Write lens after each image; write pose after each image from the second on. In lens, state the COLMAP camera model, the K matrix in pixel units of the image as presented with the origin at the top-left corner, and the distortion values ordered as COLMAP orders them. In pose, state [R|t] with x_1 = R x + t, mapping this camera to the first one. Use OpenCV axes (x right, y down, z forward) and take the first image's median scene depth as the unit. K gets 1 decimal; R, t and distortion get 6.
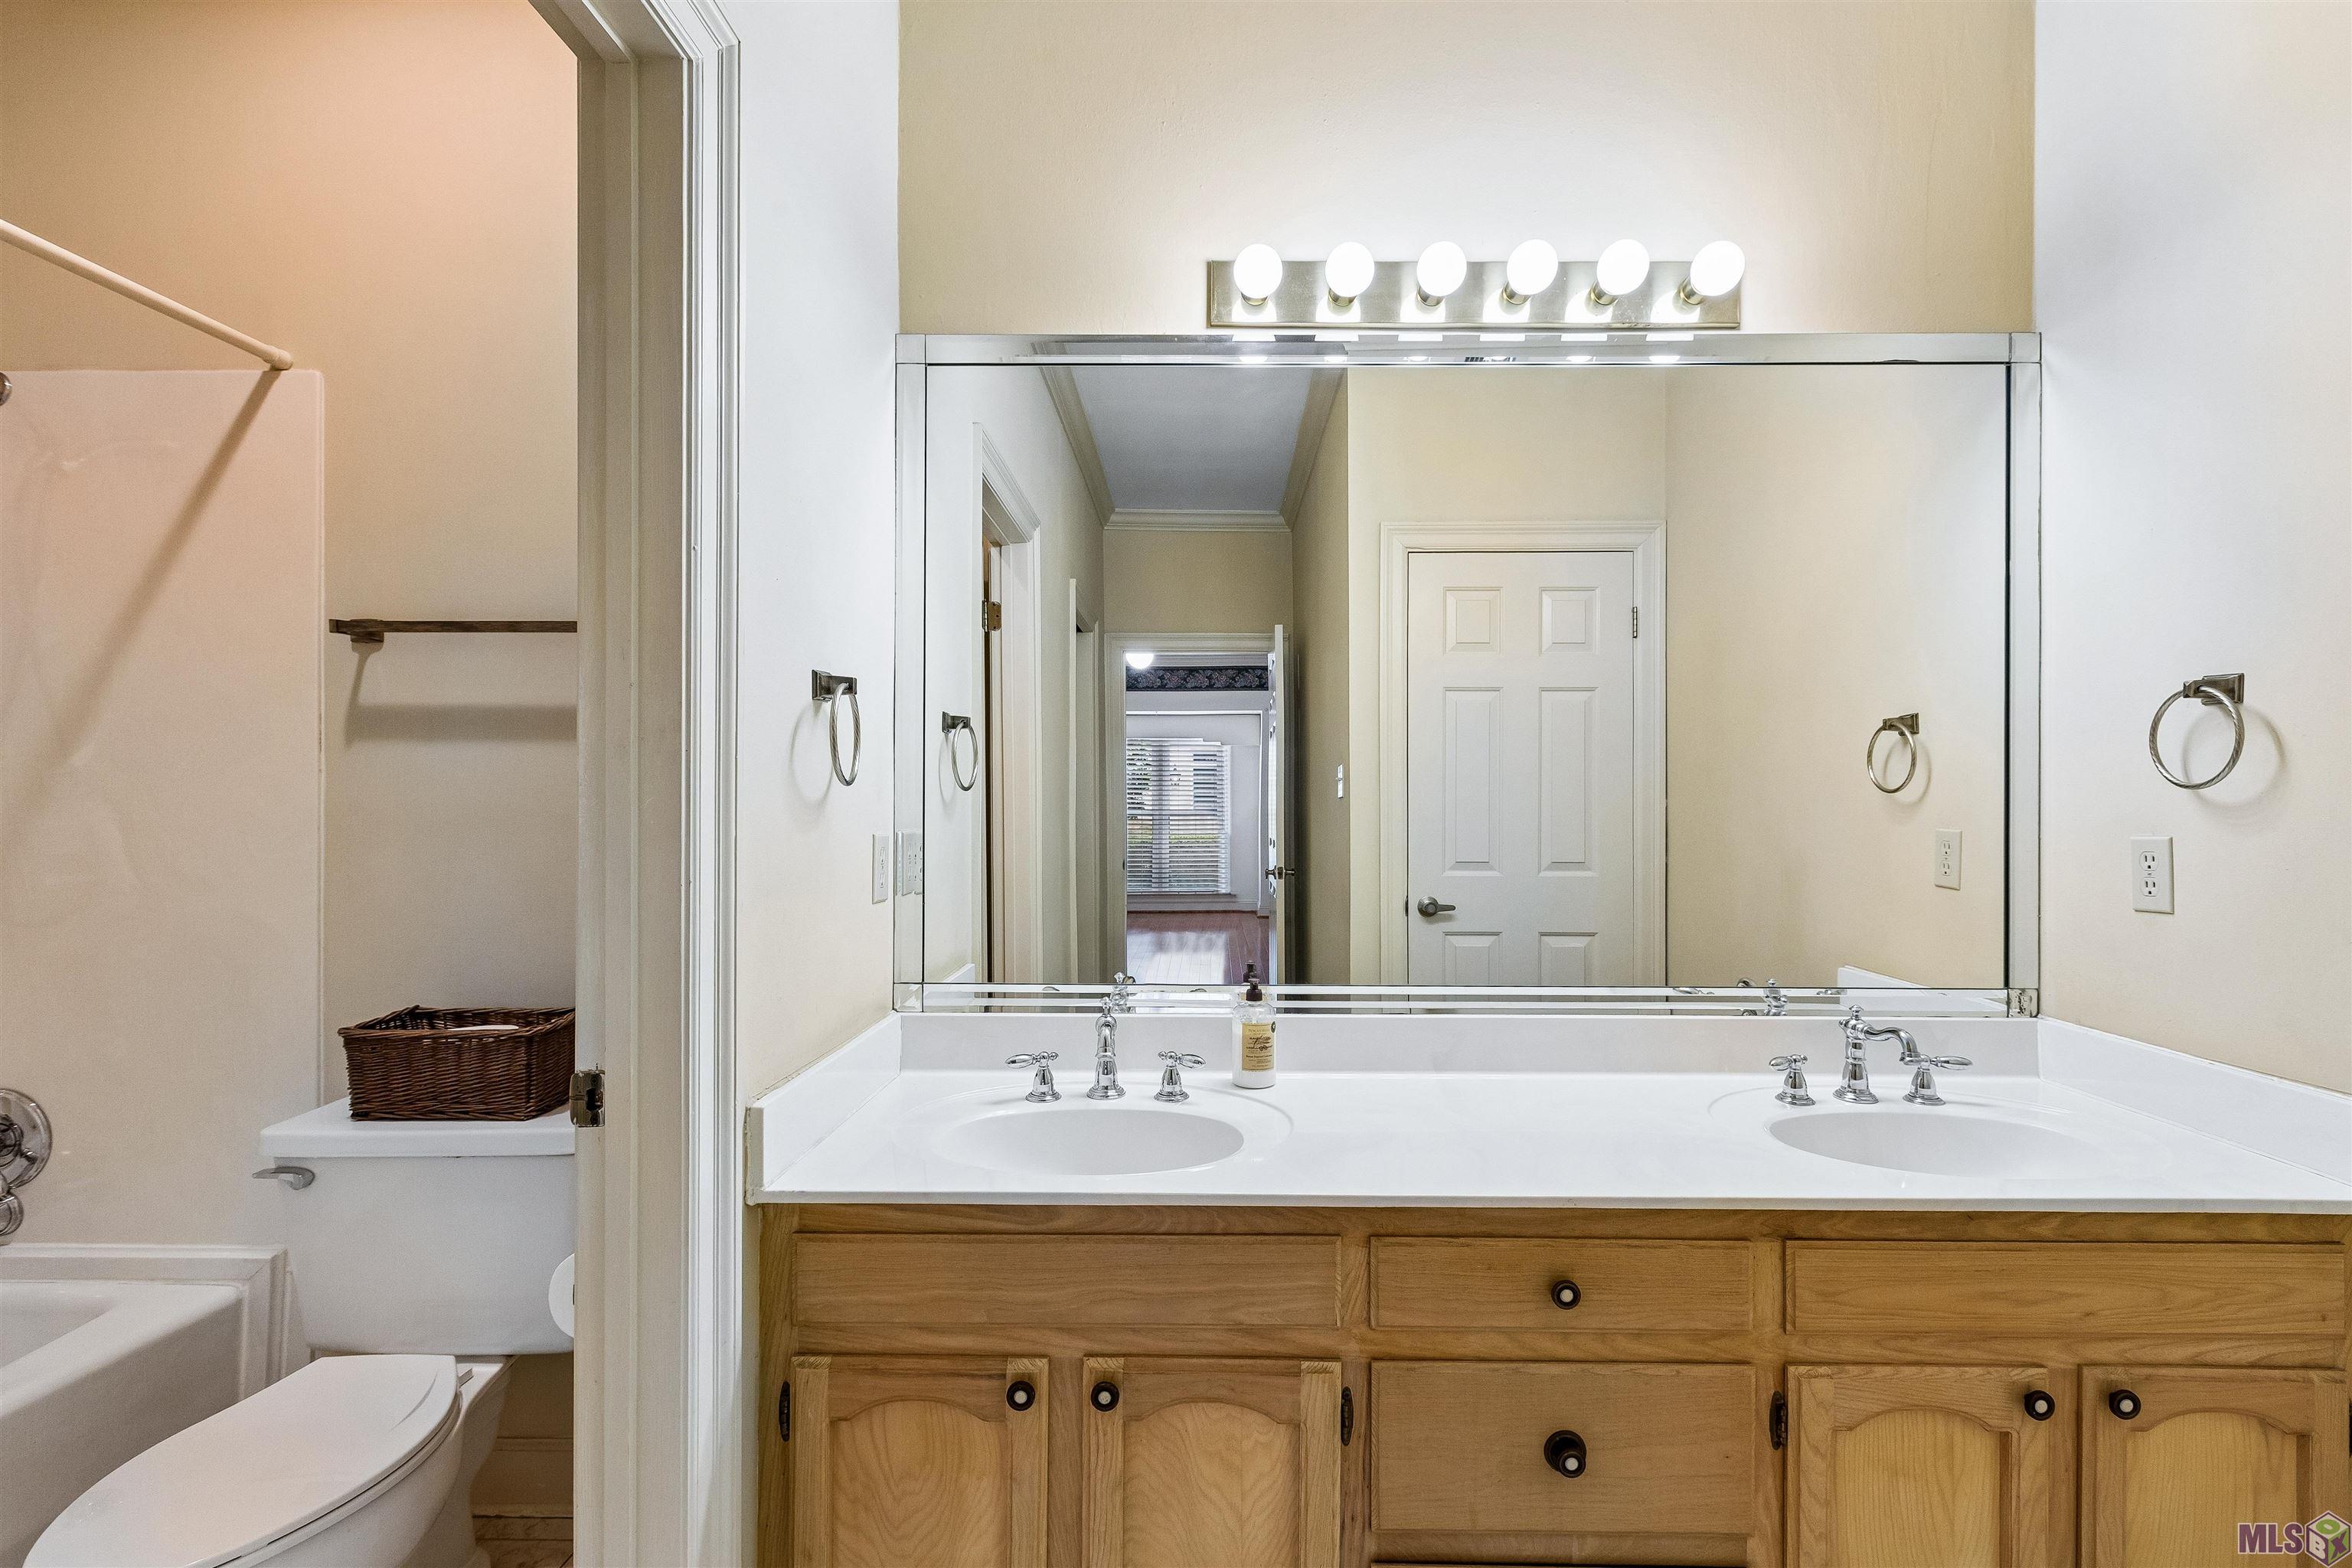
lens RADIAL K [[1073.8, 0, 1168.1], [0, 1073.8, 799.7], [0, 0, 1]] dist [0.002913, 0.000476]
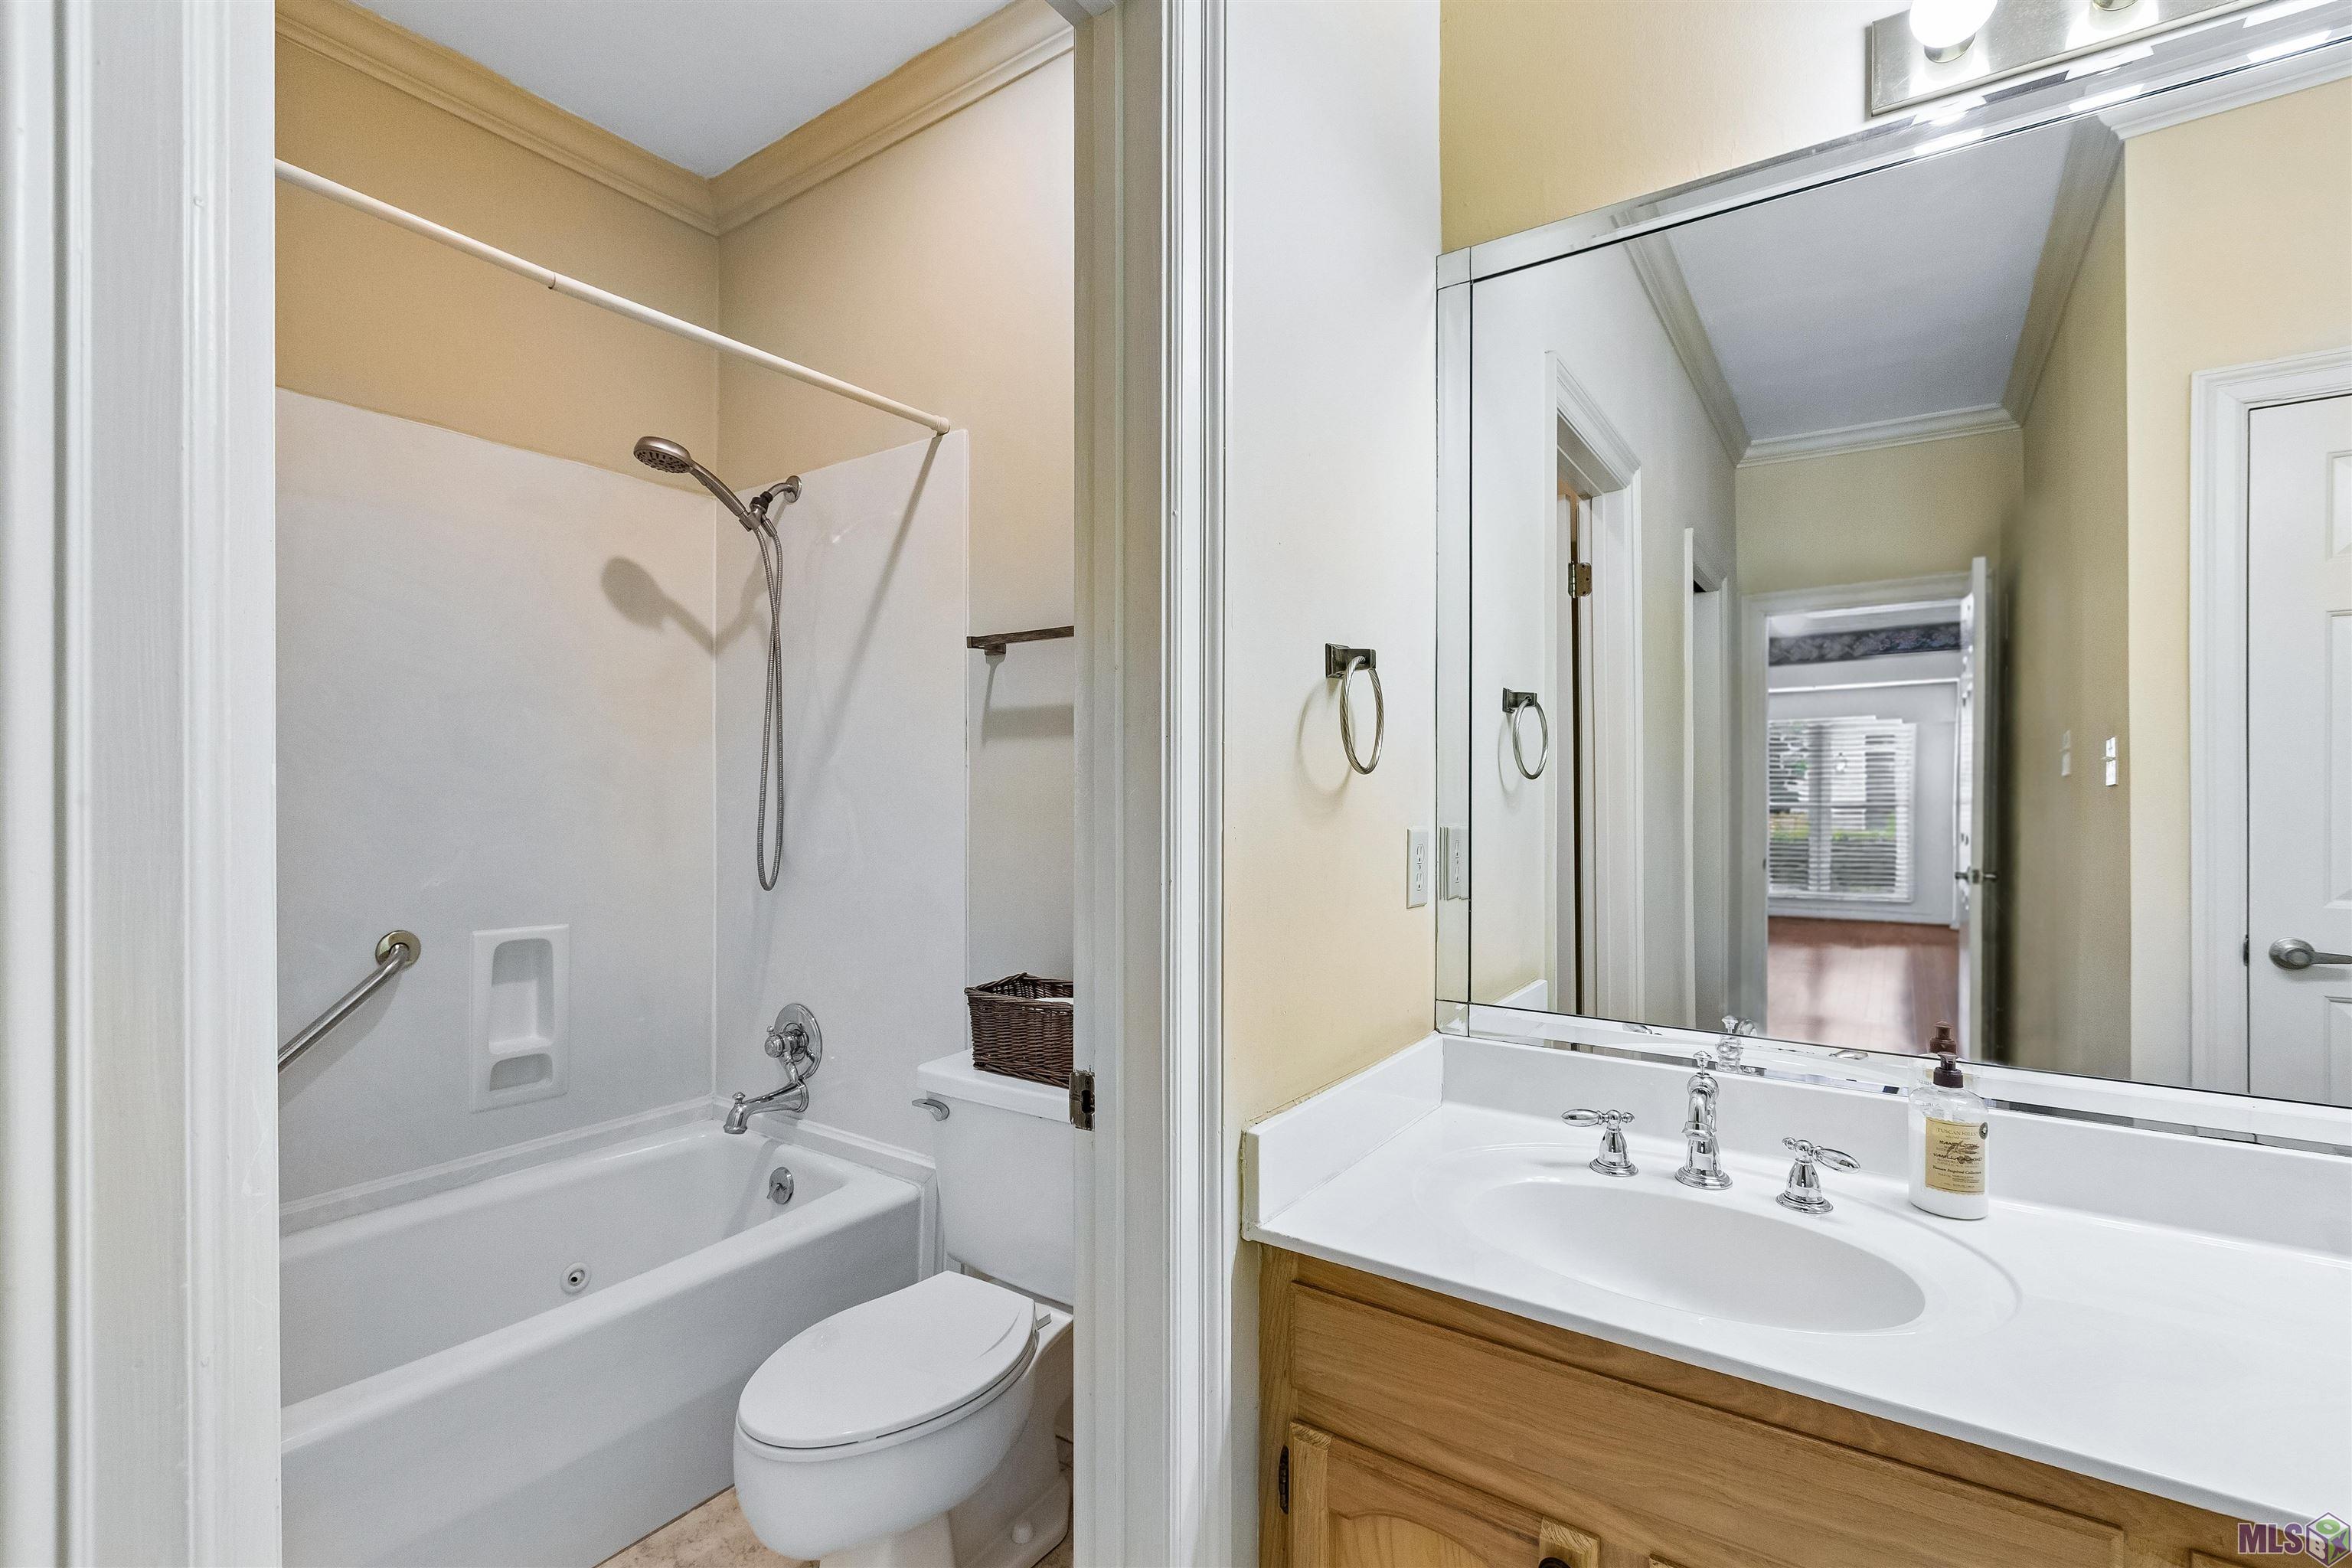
lens RADIAL K [[1034.2, 0, 1173.3], [0, 1034.2, 792.7], [0, 0, 1]] dist [-0.000059, -0.000521]
pose [[0.840043, -0.000102, -0.542519, 0.023280], [0.001674, 0.999996, 0.002404, -0.000128], [0.542517, -0.002927, 0.840040, 0.186016]]
